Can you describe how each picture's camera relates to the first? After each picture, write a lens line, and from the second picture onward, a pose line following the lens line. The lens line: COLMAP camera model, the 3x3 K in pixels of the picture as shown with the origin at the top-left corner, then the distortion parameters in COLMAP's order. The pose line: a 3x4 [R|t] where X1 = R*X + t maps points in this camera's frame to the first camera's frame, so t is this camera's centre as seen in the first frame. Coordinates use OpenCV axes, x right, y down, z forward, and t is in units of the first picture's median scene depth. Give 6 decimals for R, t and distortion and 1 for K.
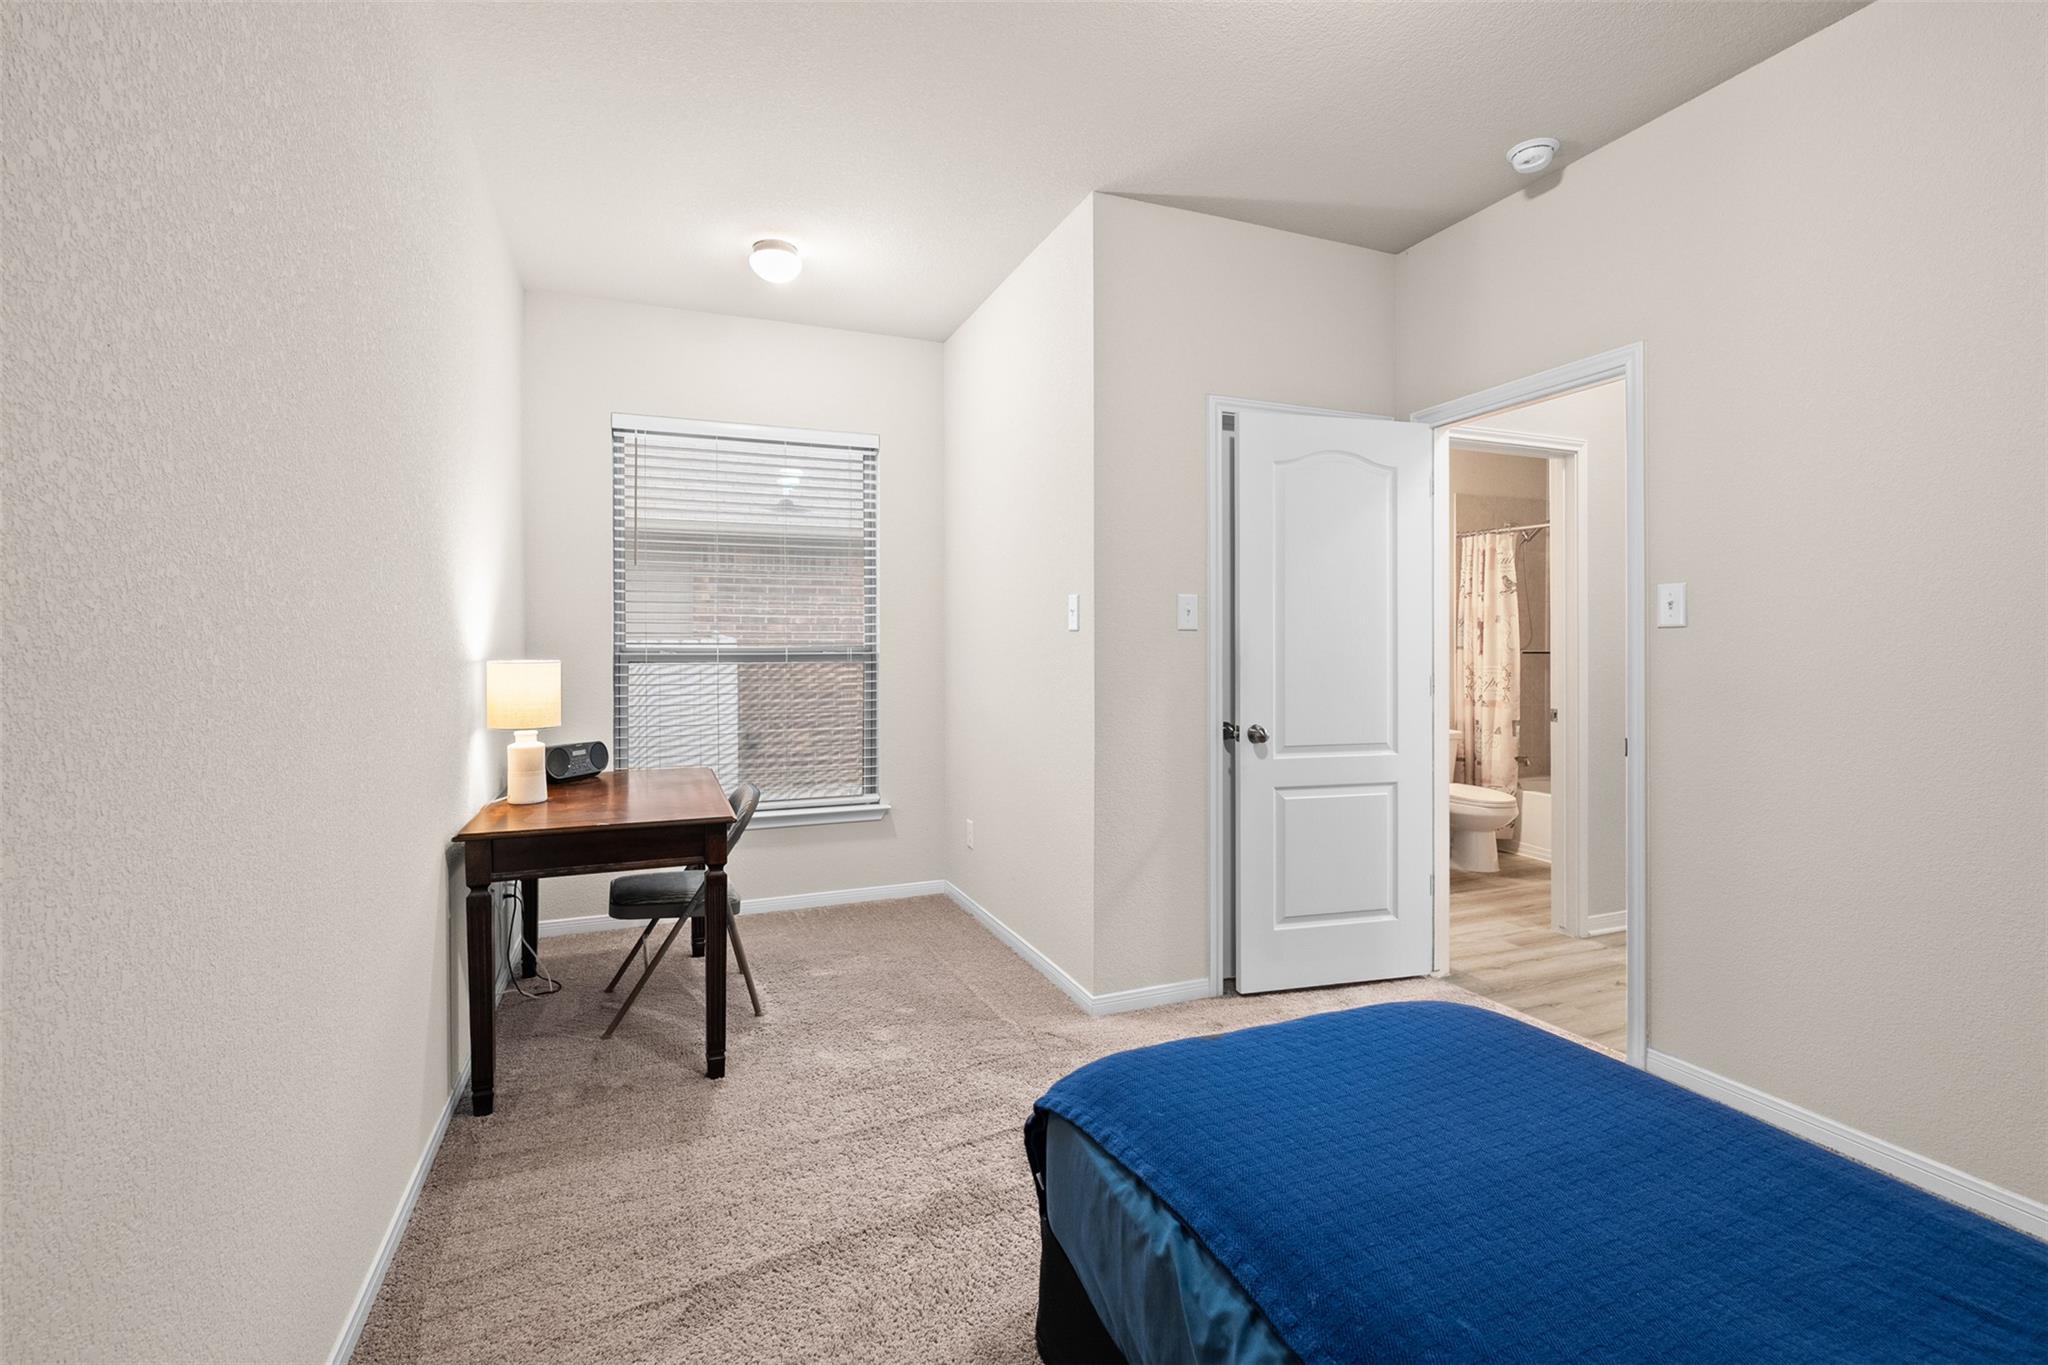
lens RADIAL K [[919.5, 0, 1023.3], [0, 919.5, 669.6], [0, 0, 1]] dist [-0.006007, 0.002856]
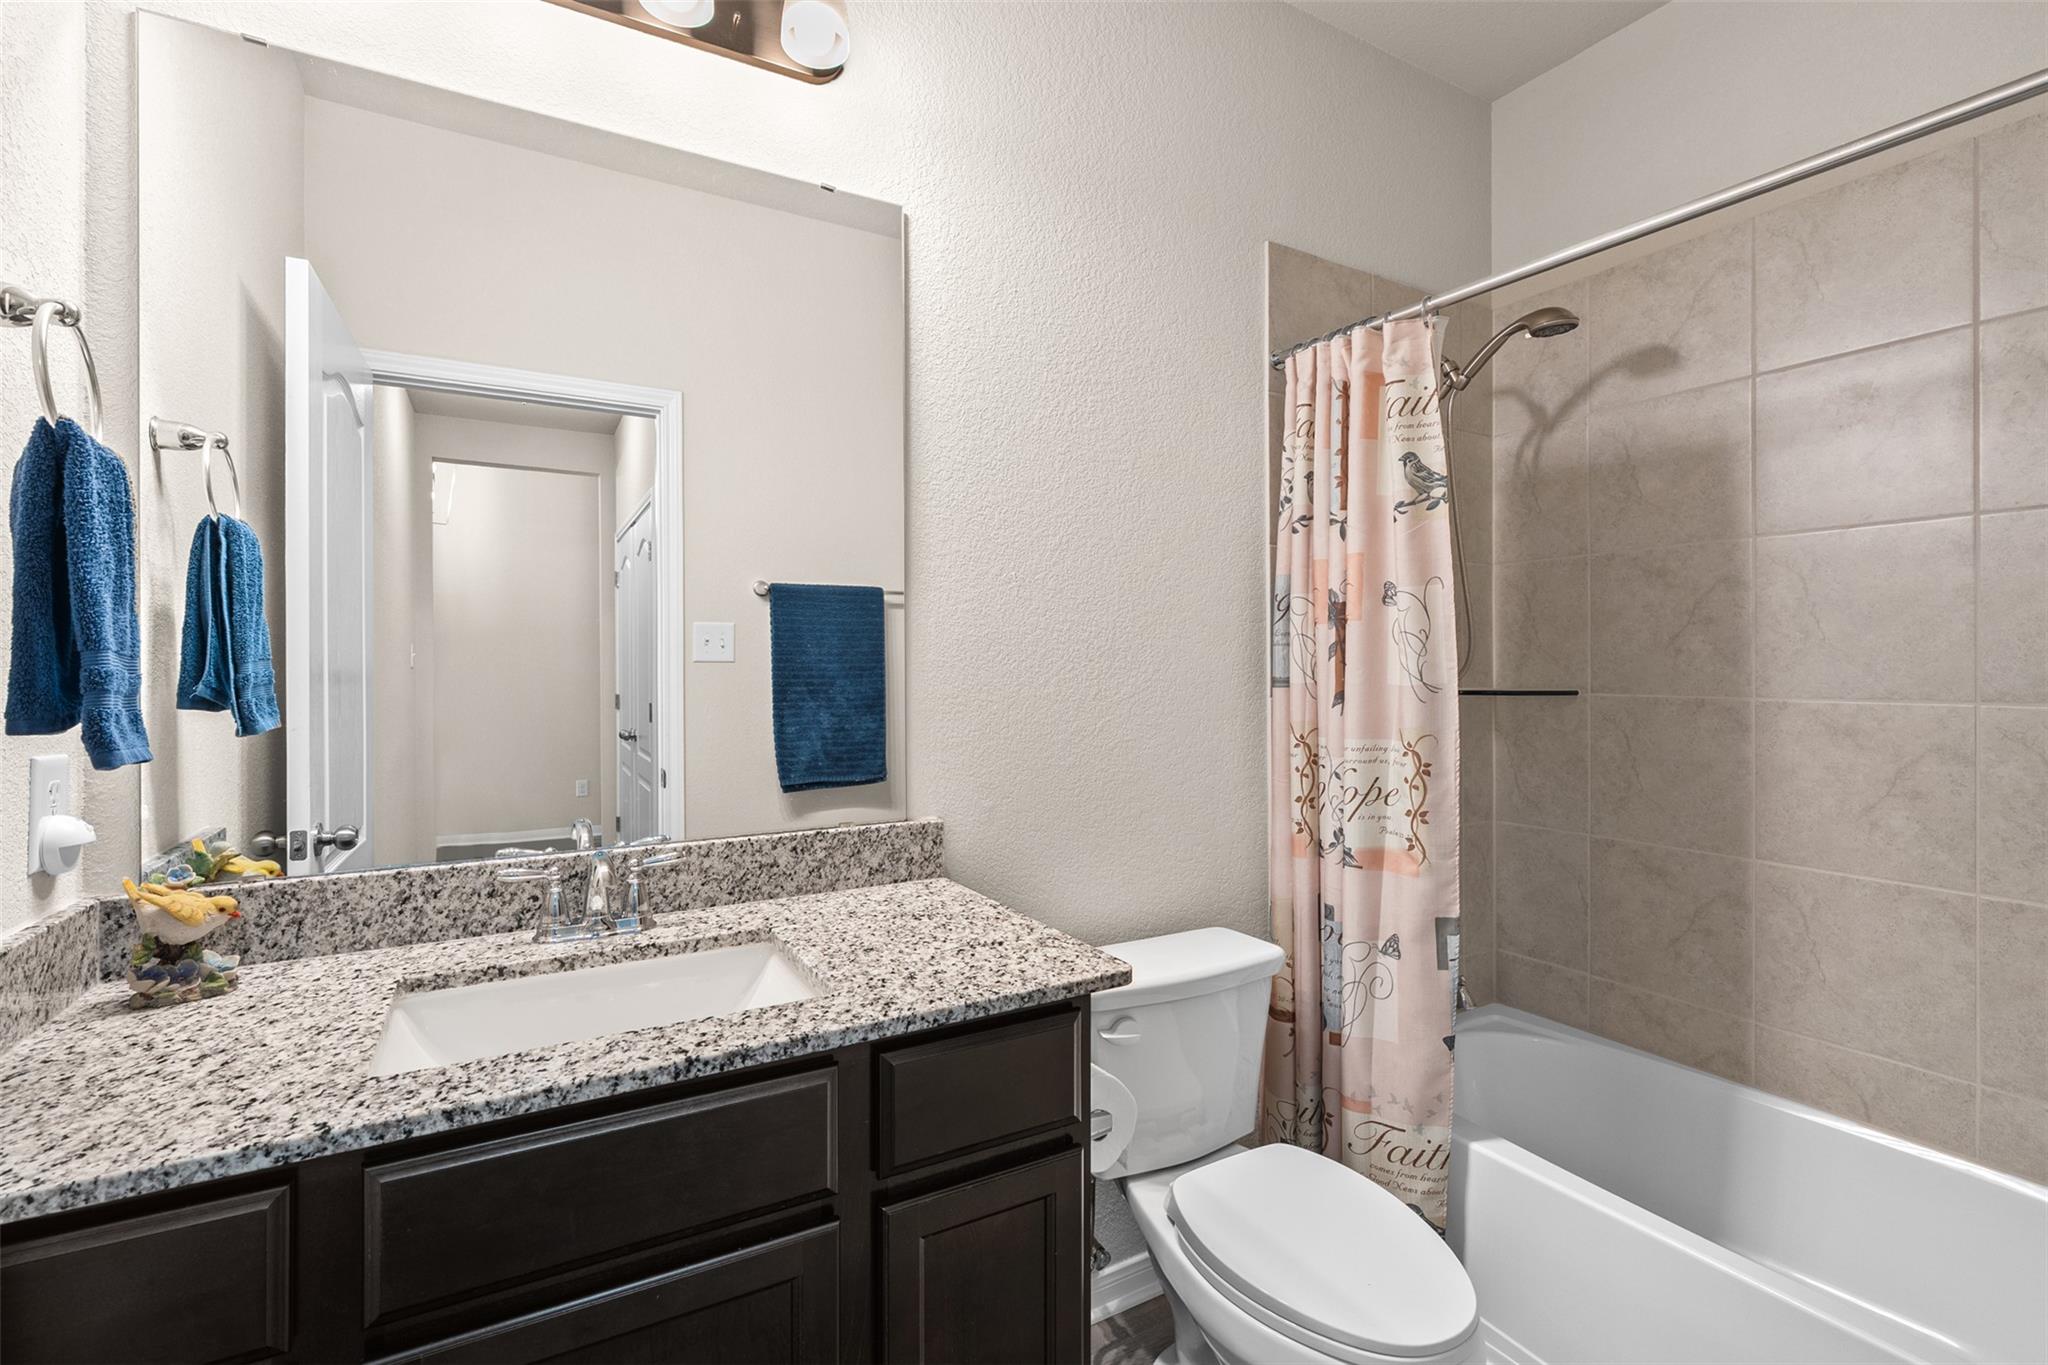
lens RADIAL K [[919.5, 0, 1023.4], [0, 919.5, 675.8], [0, 0, 1]] dist [-0.006007, 0.002856]
pose [[0.991232, -0.001032, 0.132127, 0.347762], [0.002244, 0.999957, -0.009023, -0.023611], [-0.132112, 0.009240, 0.991192, 0.698651]]
